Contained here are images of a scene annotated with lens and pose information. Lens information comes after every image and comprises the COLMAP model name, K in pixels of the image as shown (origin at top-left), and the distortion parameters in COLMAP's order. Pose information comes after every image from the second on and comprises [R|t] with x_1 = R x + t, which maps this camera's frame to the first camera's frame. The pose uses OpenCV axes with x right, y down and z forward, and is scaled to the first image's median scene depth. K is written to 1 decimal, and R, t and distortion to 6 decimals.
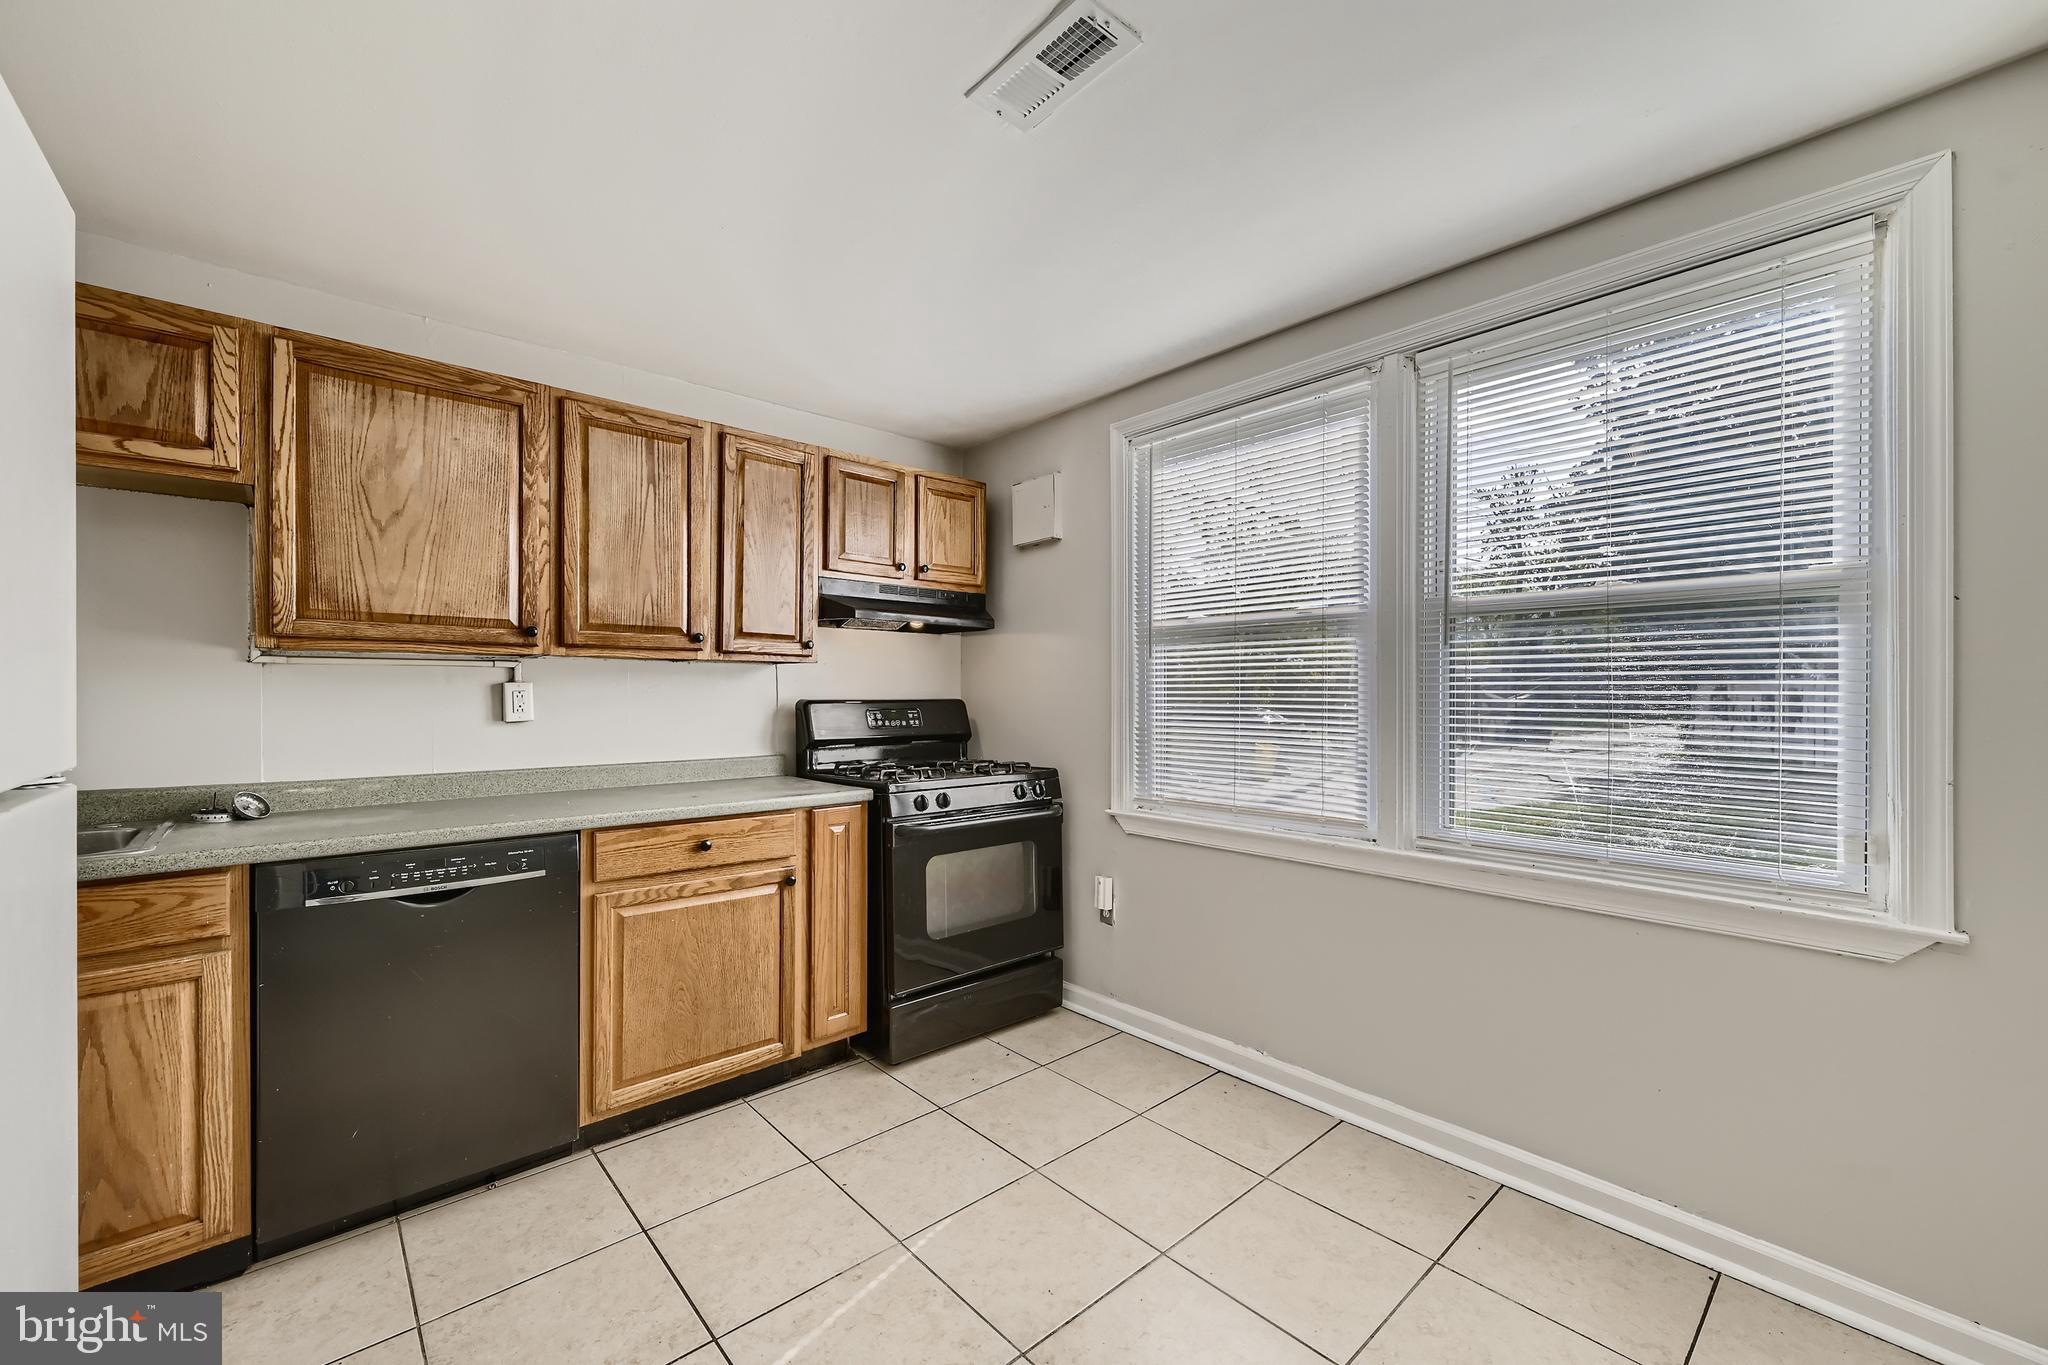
lens RADIAL K [[816.0, 0, 1024.0], [0, 816.0, 692.5], [0, 0, 1]] dist [-0.000250, -0.000111]
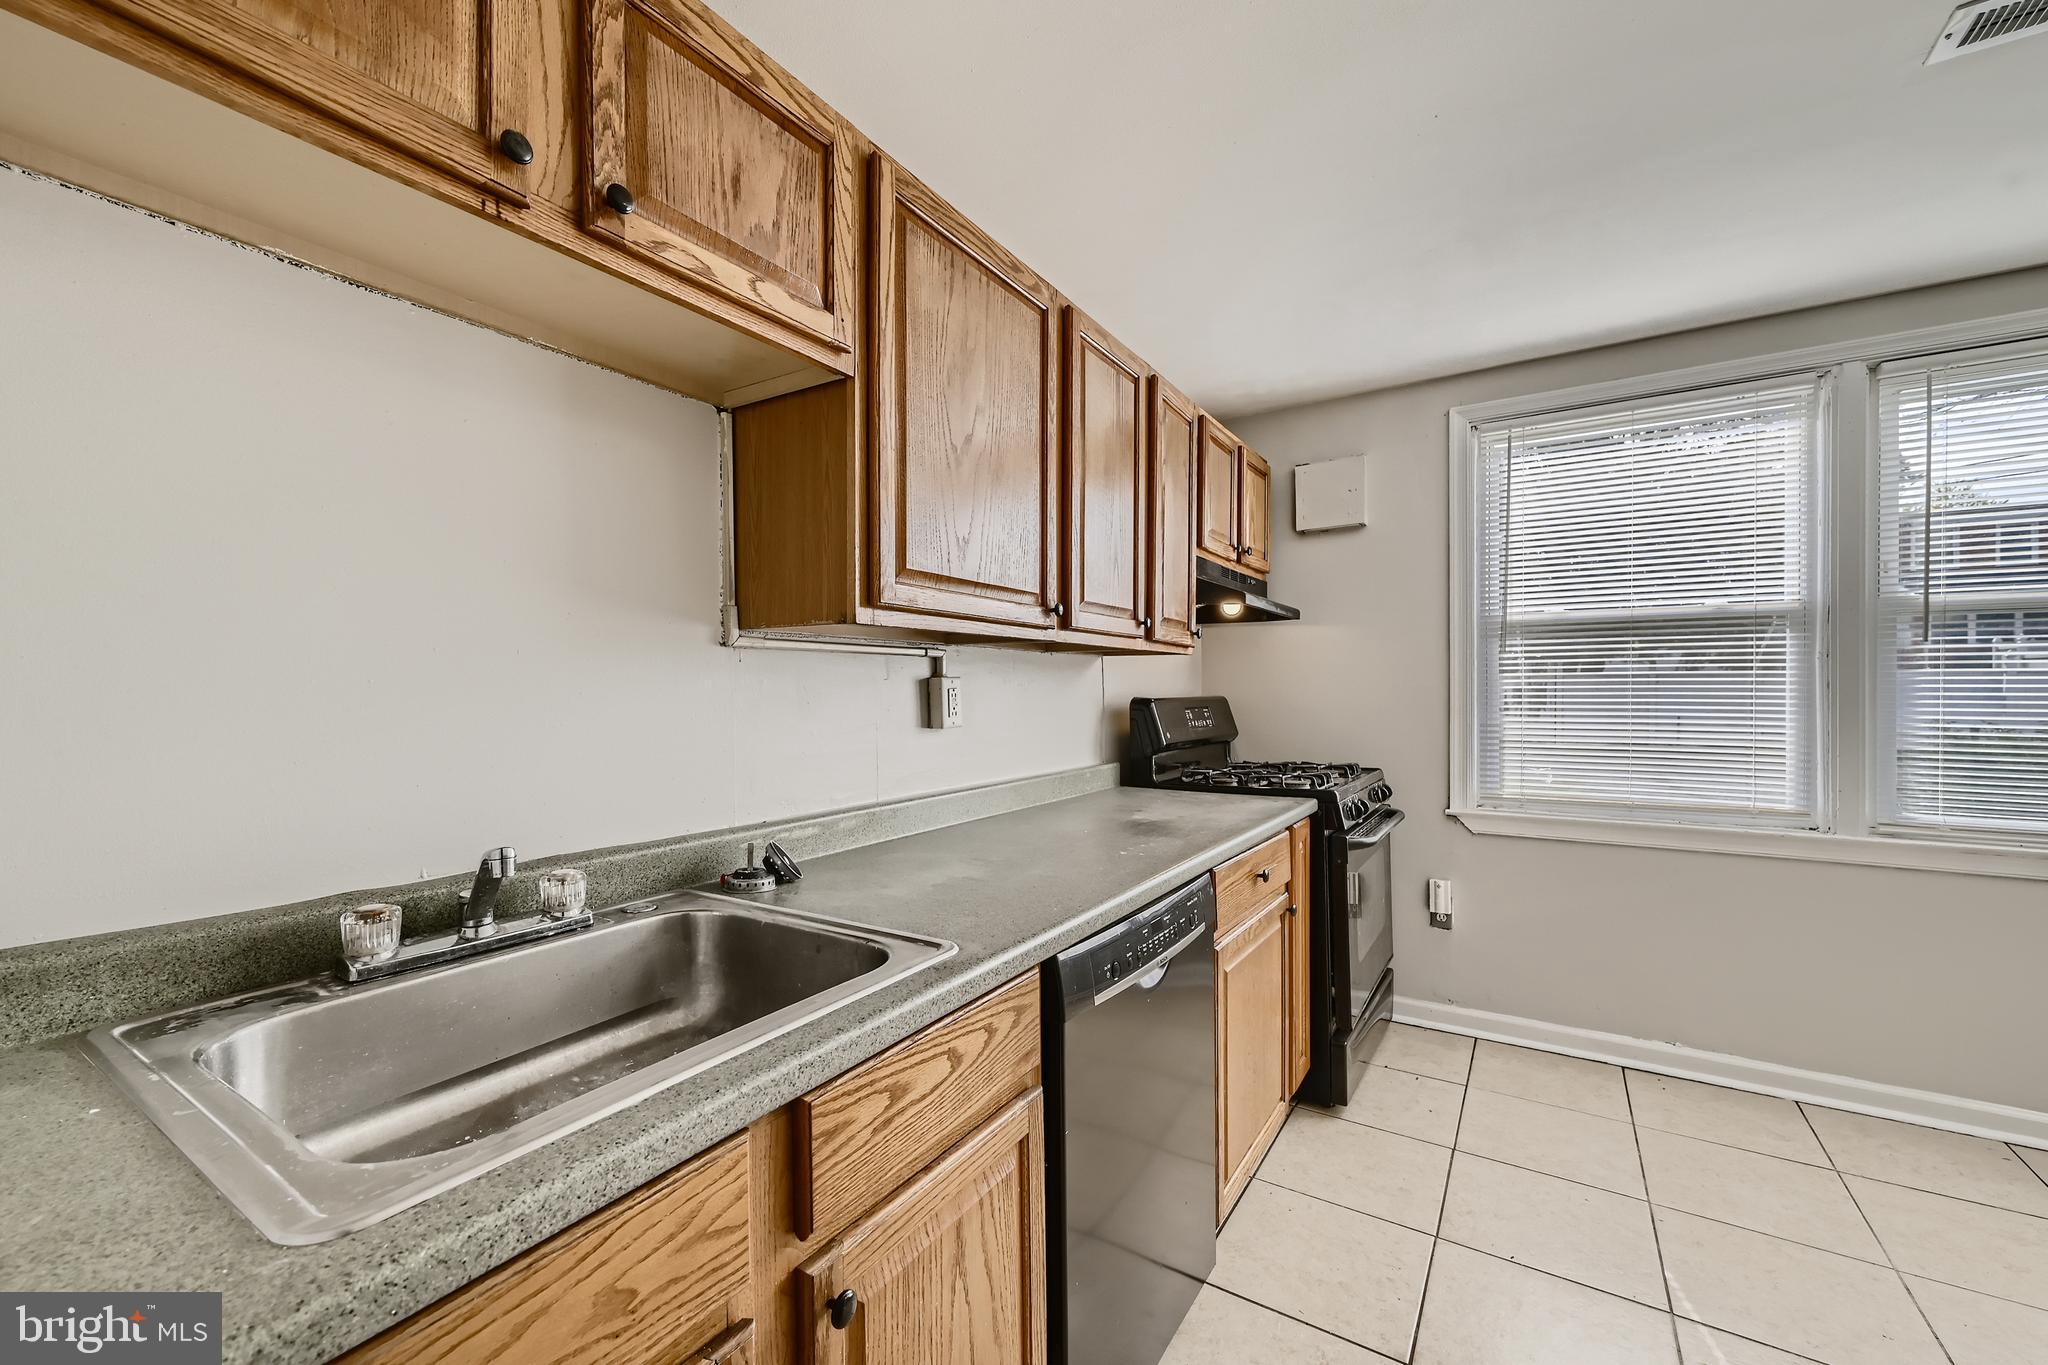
lens RADIAL K [[816.0, 0, 1020.8], [0, 816.0, 696.0], [0, 0, 1]] dist [-0.000250, -0.000111]
pose [[0.963908, -0.005119, 0.266185, -0.831664], [0.002654, 0.999950, 0.009618, -0.001402], [-0.266221, -0.008565, 0.963874, 0.271983]]
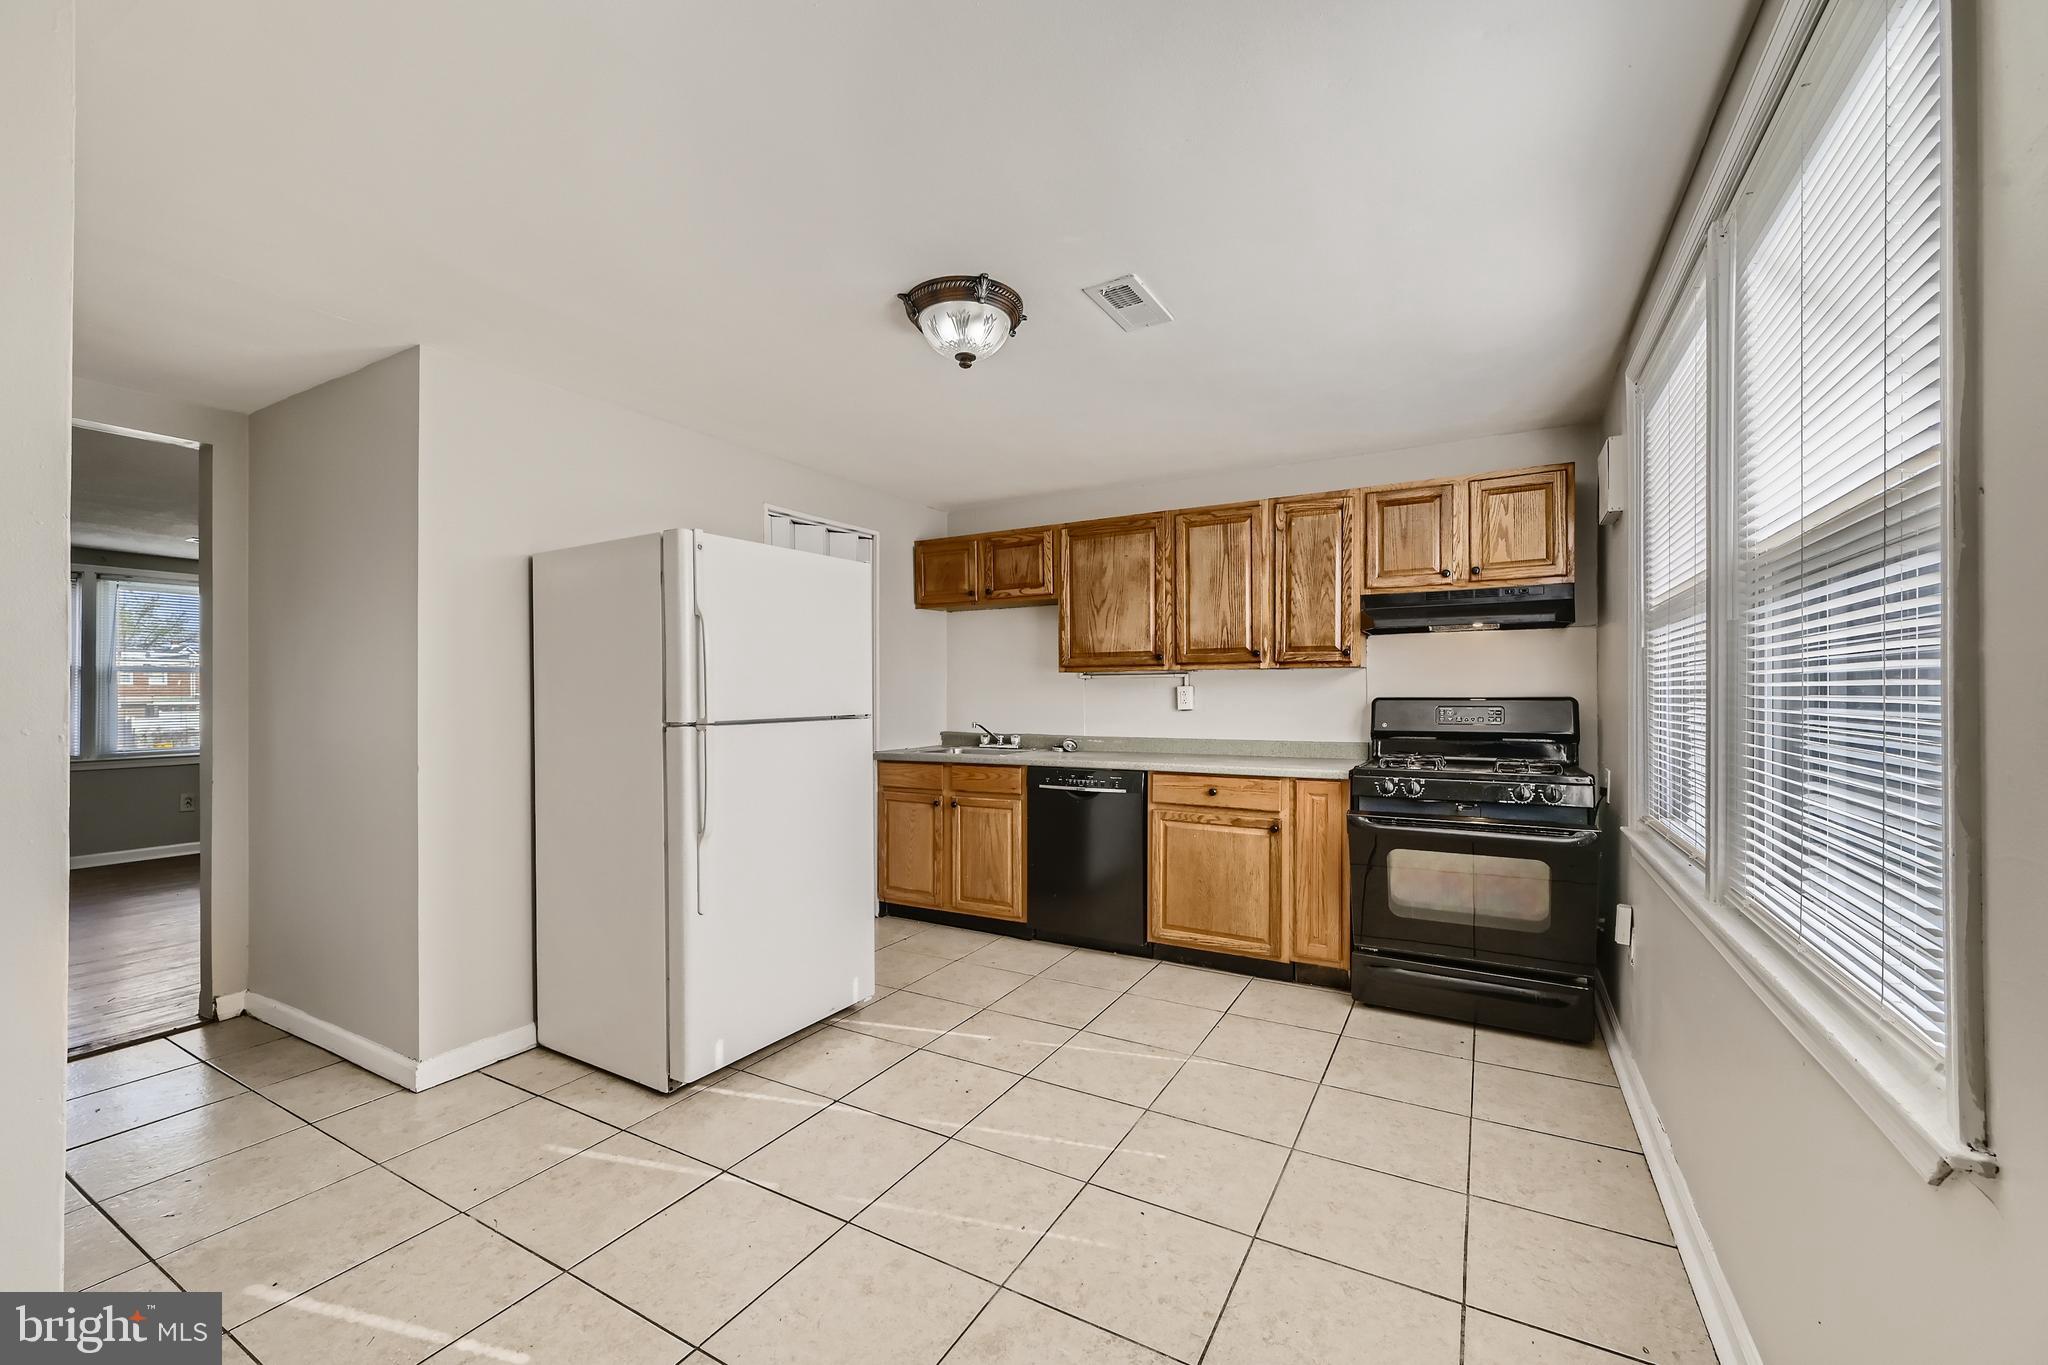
lens RADIAL K [[816.0, 0, 1015.8], [0, 816.0, 695.4], [0, 0, 1]] dist [-0.000250, -0.000111]
pose [[0.309024, -0.000678, -0.951054, 0.931056], [0.004504, 0.999990, 0.000750, 0.003679], [0.951043, -0.004516, 0.309024, 0.177531]]
